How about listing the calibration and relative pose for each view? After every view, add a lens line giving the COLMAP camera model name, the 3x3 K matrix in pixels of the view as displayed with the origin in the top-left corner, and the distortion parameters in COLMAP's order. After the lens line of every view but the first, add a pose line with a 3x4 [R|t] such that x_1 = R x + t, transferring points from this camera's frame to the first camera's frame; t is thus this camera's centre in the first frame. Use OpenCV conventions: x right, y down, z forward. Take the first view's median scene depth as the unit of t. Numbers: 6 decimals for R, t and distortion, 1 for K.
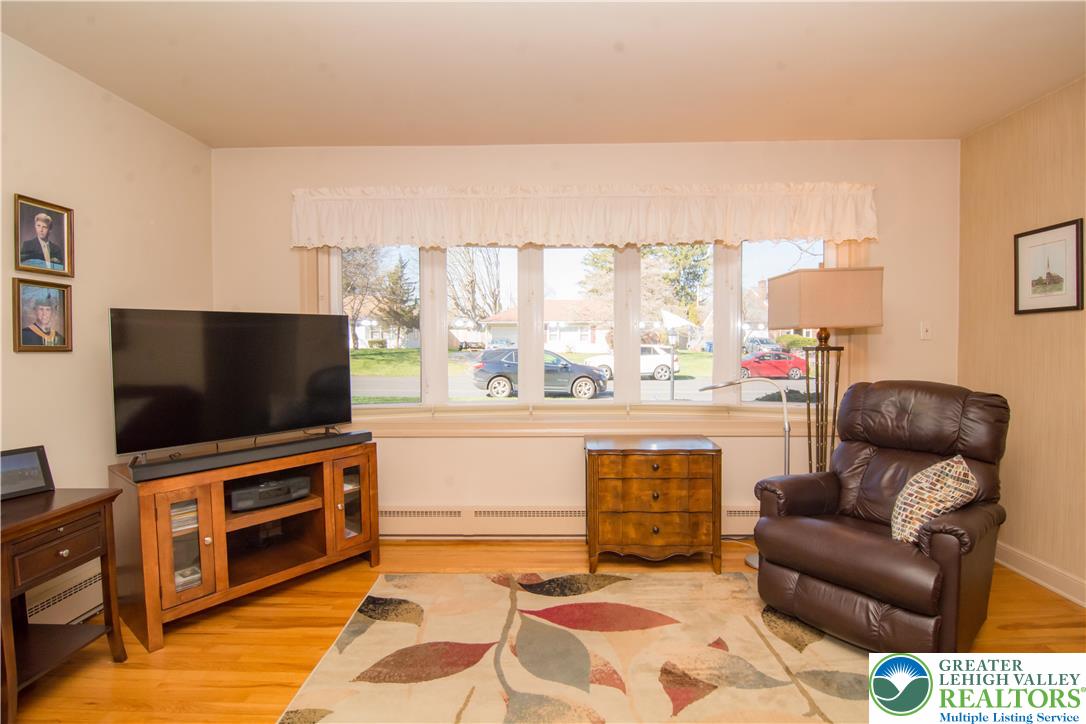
lens RADIAL K [[520.4, 0, 550.1], [0, 520.4, 359.4], [0, 0, 1]] dist [-0.002534, -0.012657]
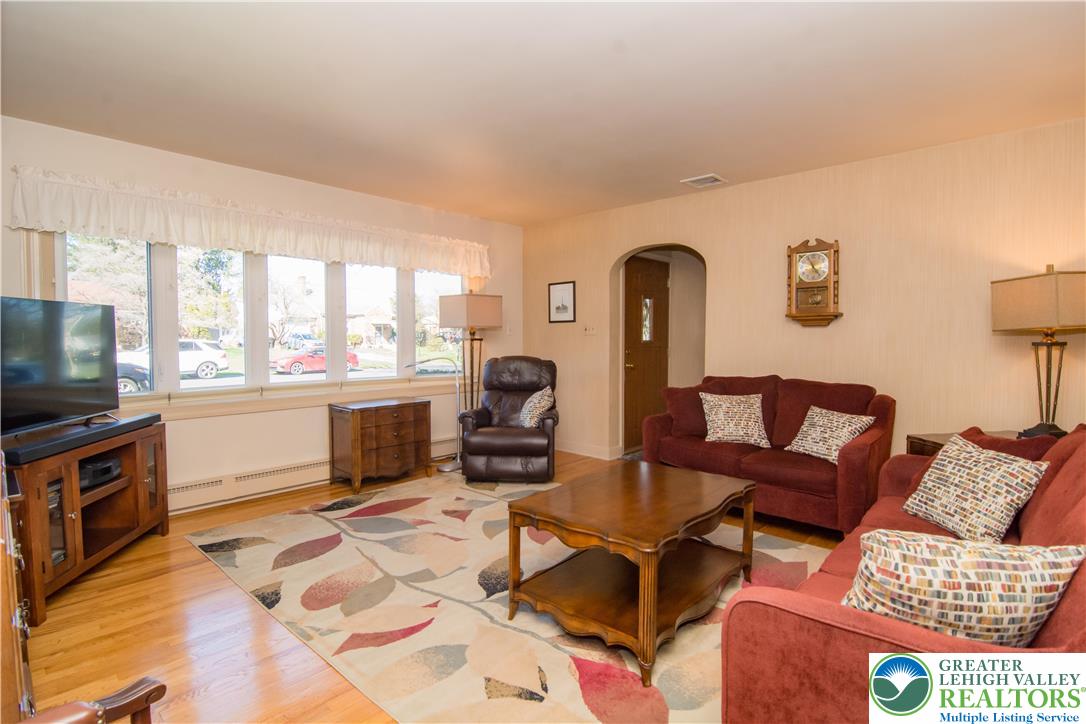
lens RADIAL K [[520.4, 0, 550.1], [0, 520.4, 359.4], [0, 0, 1]] dist [-0.002534, -0.012657]
pose [[0.656286, -0.024251, 0.754123, -0.676702], [0.018046, 0.999702, 0.016443, 0.023928], [-0.754297, 0.002817, 0.656528, -0.367454]]
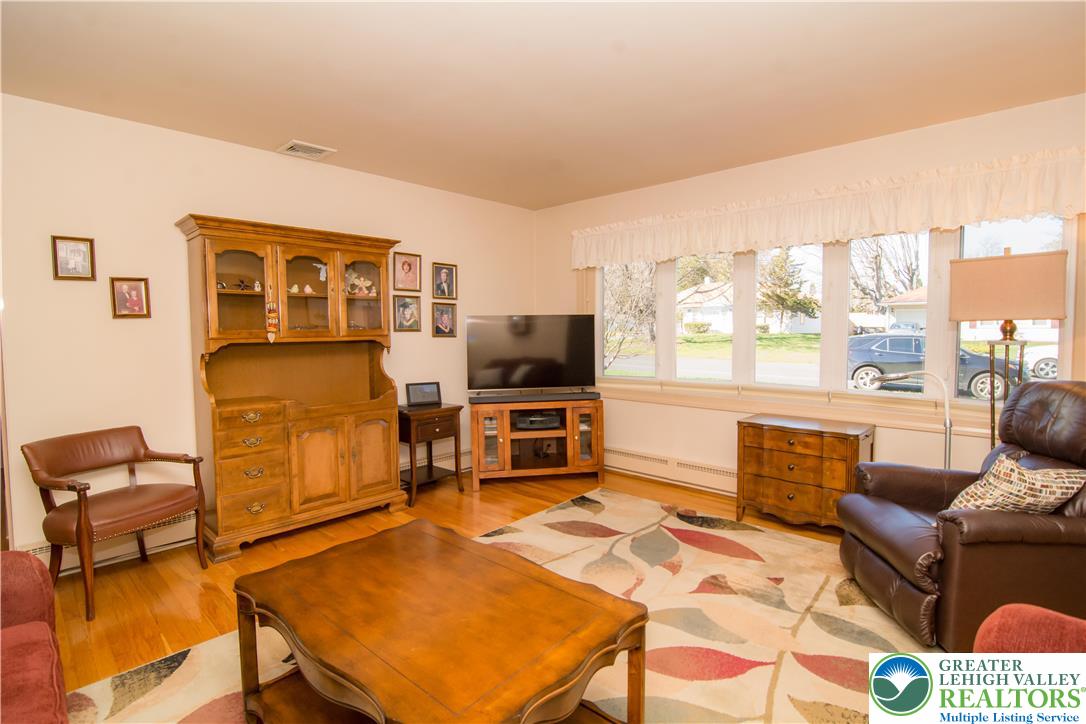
lens RADIAL K [[520.4, 0, 550.1], [0, 520.4, 359.4], [0, 0, 1]] dist [-0.002534, -0.012657]
pose [[0.746659, 0.039733, -0.664019, 0.580679], [-0.019849, 0.999101, 0.037464, -0.010416], [0.664910, -0.014793, 0.746777, -0.222384]]
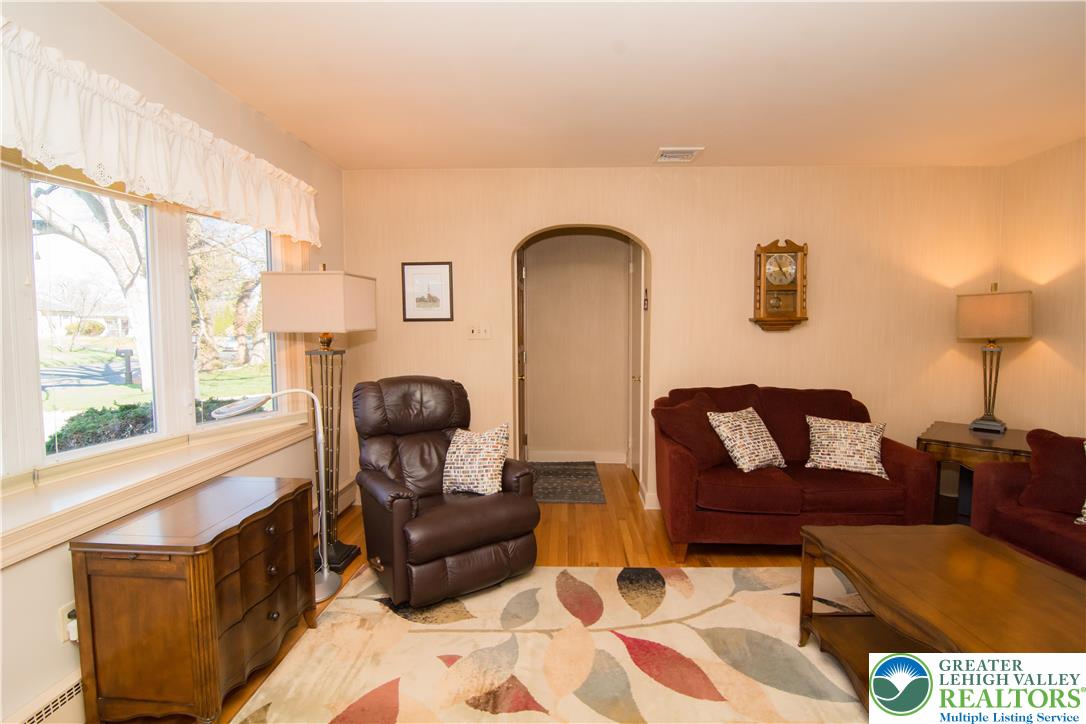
lens RADIAL K [[520.4, 0, 550.1], [0, 520.4, 359.4], [0, 0, 1]] dist [-0.002534, -0.012657]
pose [[0.012756, -0.058281, 0.998219, -0.499841], [0.032851, 0.997785, 0.057836, -0.056174], [-0.999379, 0.032054, 0.014642, 0.623648]]
